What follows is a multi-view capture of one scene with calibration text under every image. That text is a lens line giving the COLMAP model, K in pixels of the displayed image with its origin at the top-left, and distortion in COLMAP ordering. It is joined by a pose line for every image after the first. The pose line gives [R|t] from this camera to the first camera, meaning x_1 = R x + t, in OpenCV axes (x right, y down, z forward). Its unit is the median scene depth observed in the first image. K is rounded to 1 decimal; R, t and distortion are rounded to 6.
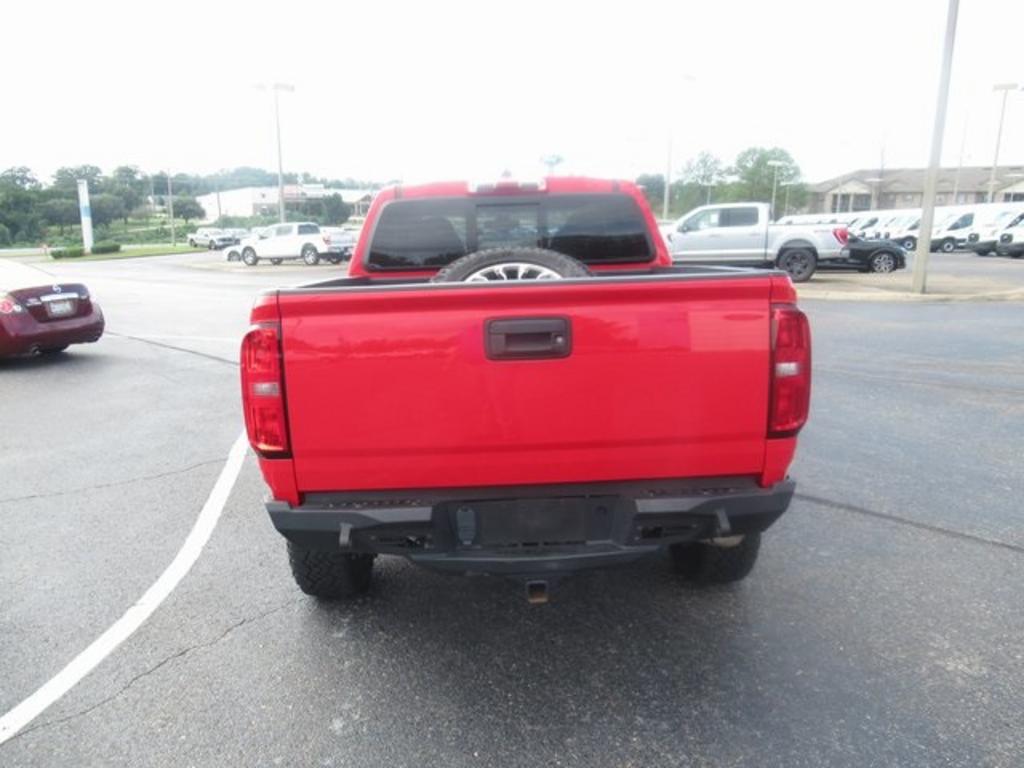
lens RADIAL K [[756.9, 0, 507.8], [0, 756.9, 384.5], [0, 0, 1]] dist [-0.010808, 0.008355]
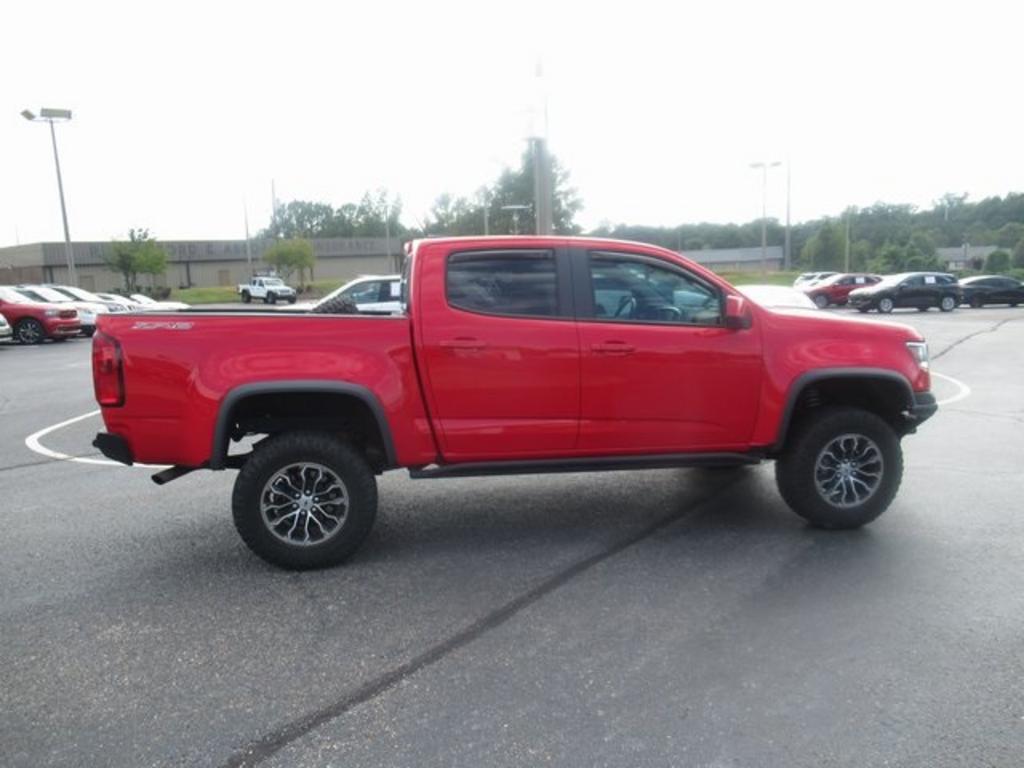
lens RADIAL K [[756.9, 0, 506.9], [0, 756.9, 390.4], [0, 0, 1]] dist [-0.010808, 0.008355]
pose [[0.140715, 0.157030, -0.977518, 0.140631], [-0.181998, 0.974619, 0.130365, -0.023424], [0.973178, 0.159562, 0.165722, 0.102498]]
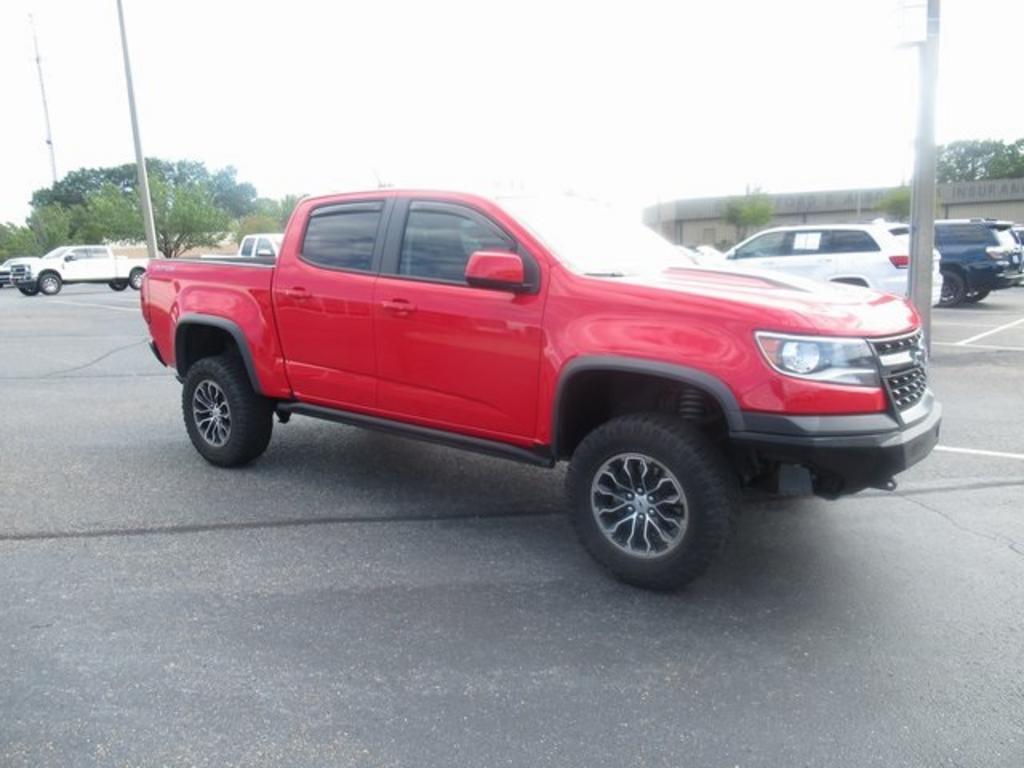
lens RADIAL K [[756.9, 0, 511.3], [0, 756.9, 377.9], [0, 0, 1]] dist [-0.010808, 0.008355]
pose [[-0.632711, 0.163859, -0.756854, 0.100304], [-0.122384, 0.943916, 0.306668, -0.044059], [0.764656, 0.286659, -0.577172, 0.219048]]
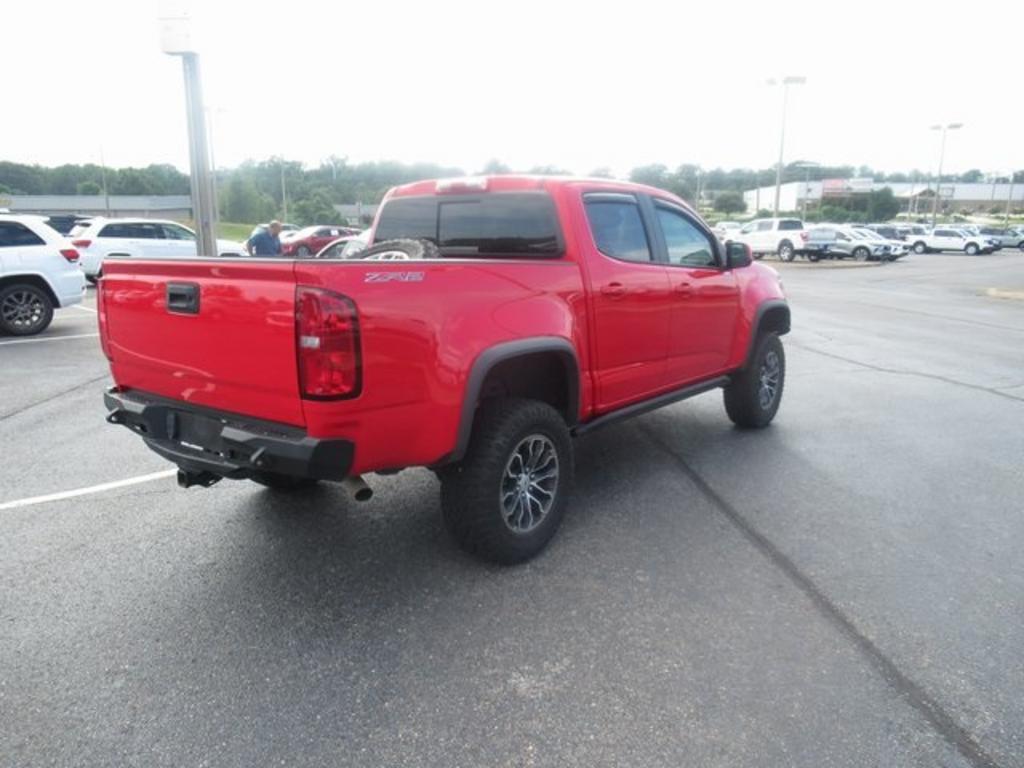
lens RADIAL K [[756.9, 0, 513.0], [0, 756.9, 381.3], [0, 0, 1]] dist [-0.010808, 0.008355]
pose [[0.778995, 0.146678, -0.609633, 0.083512], [-0.145036, 0.988038, 0.052394, -0.004209], [0.610025, 0.047604, 0.790951, 0.015673]]
